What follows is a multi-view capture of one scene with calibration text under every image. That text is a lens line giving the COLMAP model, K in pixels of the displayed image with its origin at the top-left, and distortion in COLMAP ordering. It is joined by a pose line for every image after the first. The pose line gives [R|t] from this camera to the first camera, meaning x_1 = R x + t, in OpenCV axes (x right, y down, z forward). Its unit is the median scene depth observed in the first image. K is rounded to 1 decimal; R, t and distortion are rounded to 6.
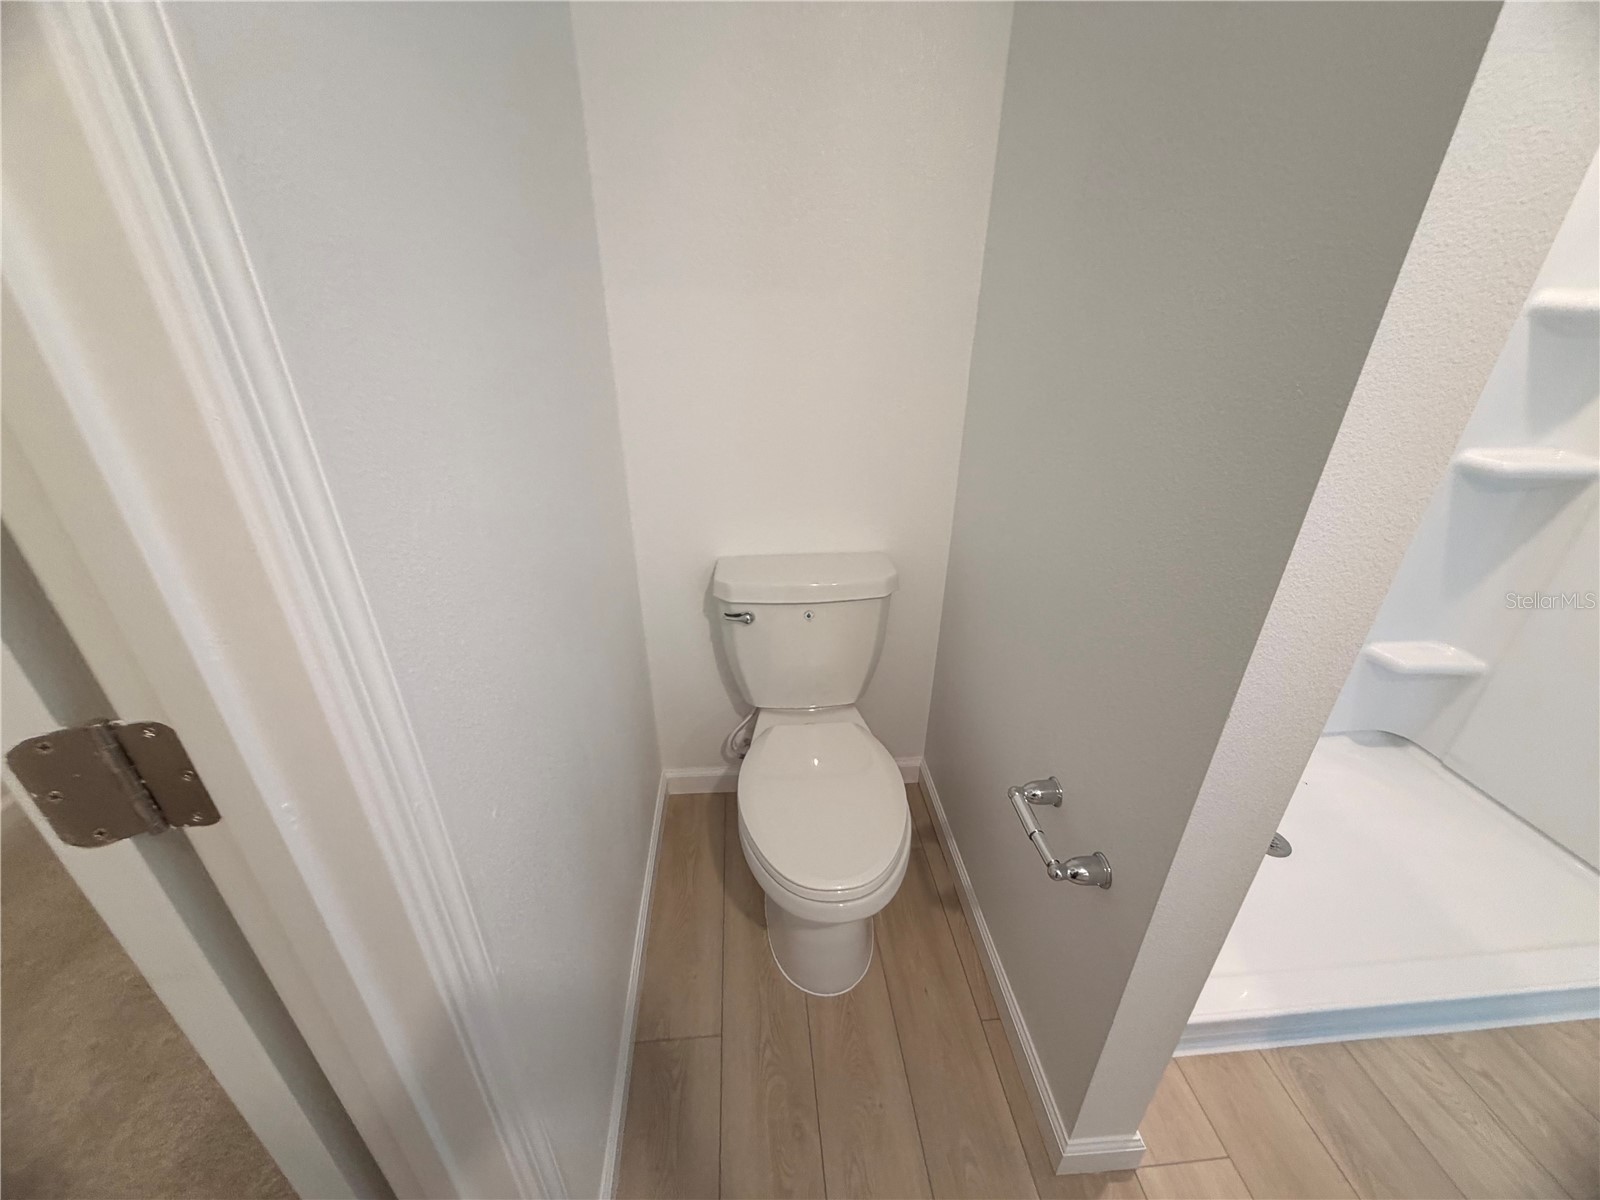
lens RADIAL K [[637.2, 0, 796.1], [0, 637.2, 601.9], [0, 0, 1]] dist [0.000802, 0.000136]
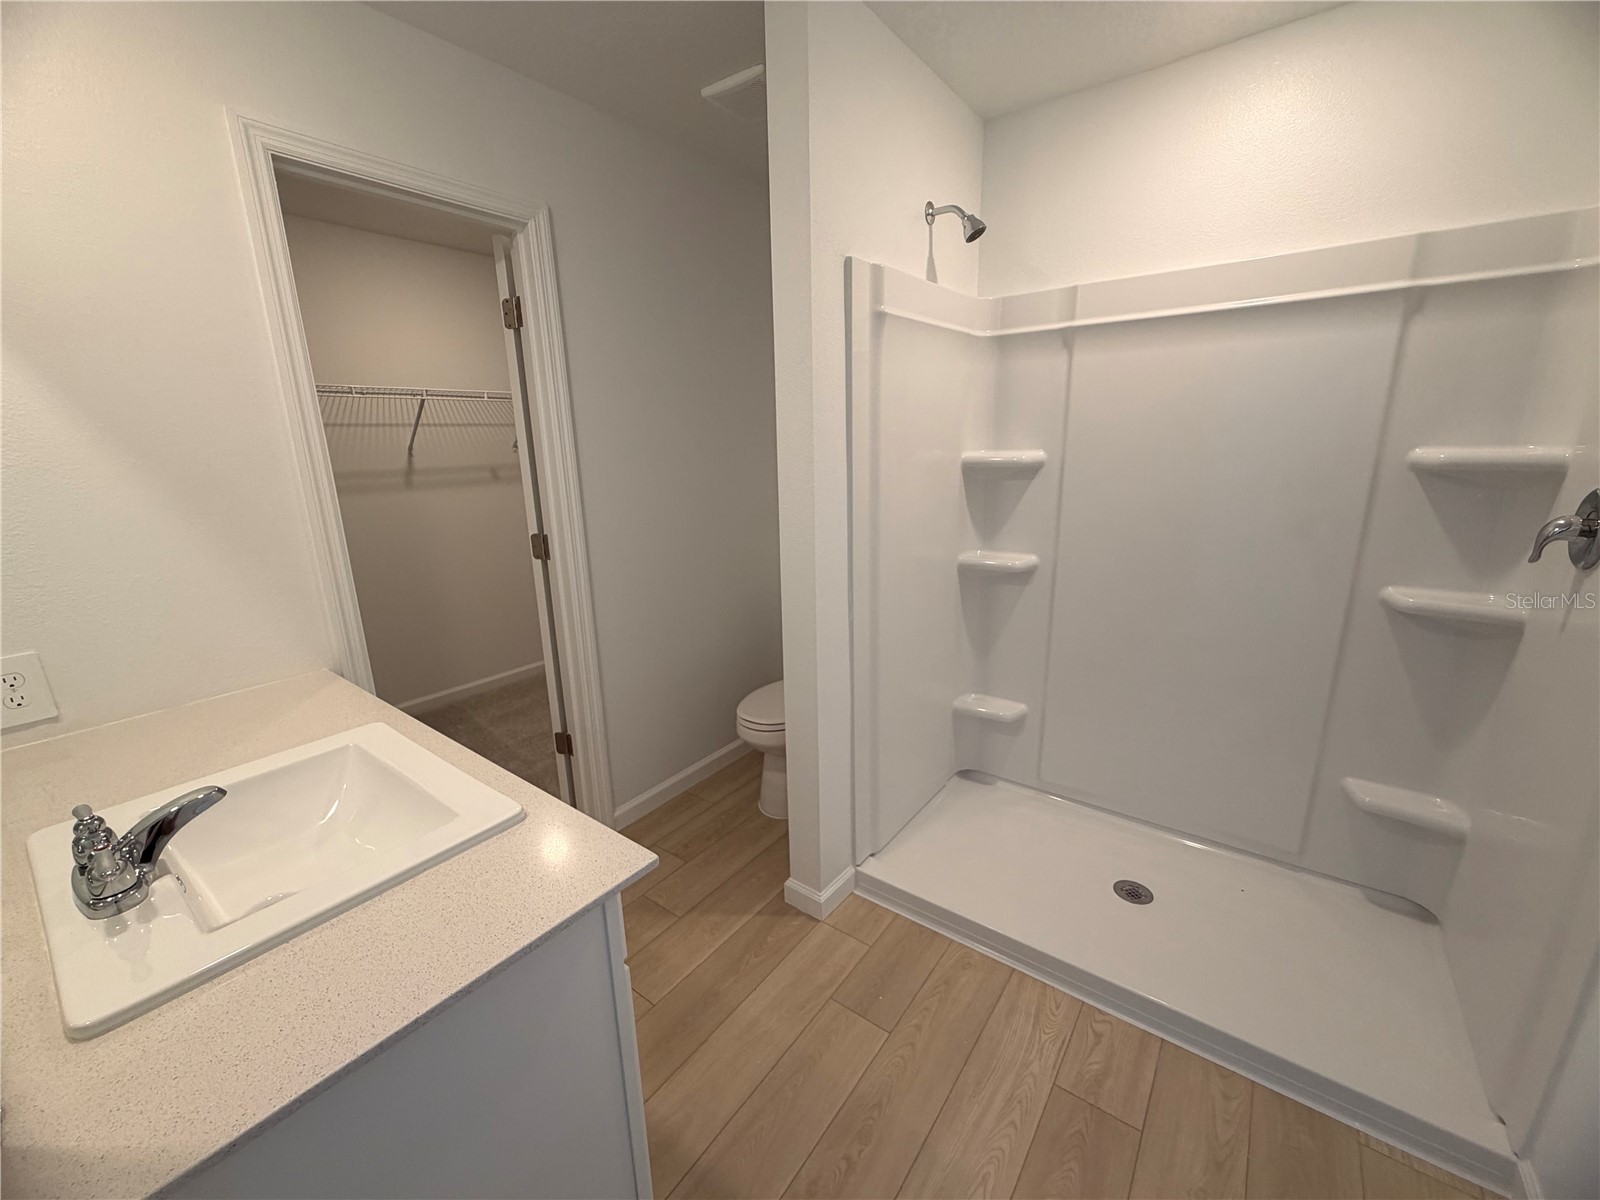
lens RADIAL K [[637.2, 0, 796.1], [0, 637.2, 601.9], [0, 0, 1]] dist [0.000802, 0.000136]
pose [[0.743922, 0.141980, -0.653009, 1.088425], [-0.276651, 0.954934, -0.107541, 0.185637], [0.608312, 0.260658, 0.749676, -0.426036]]
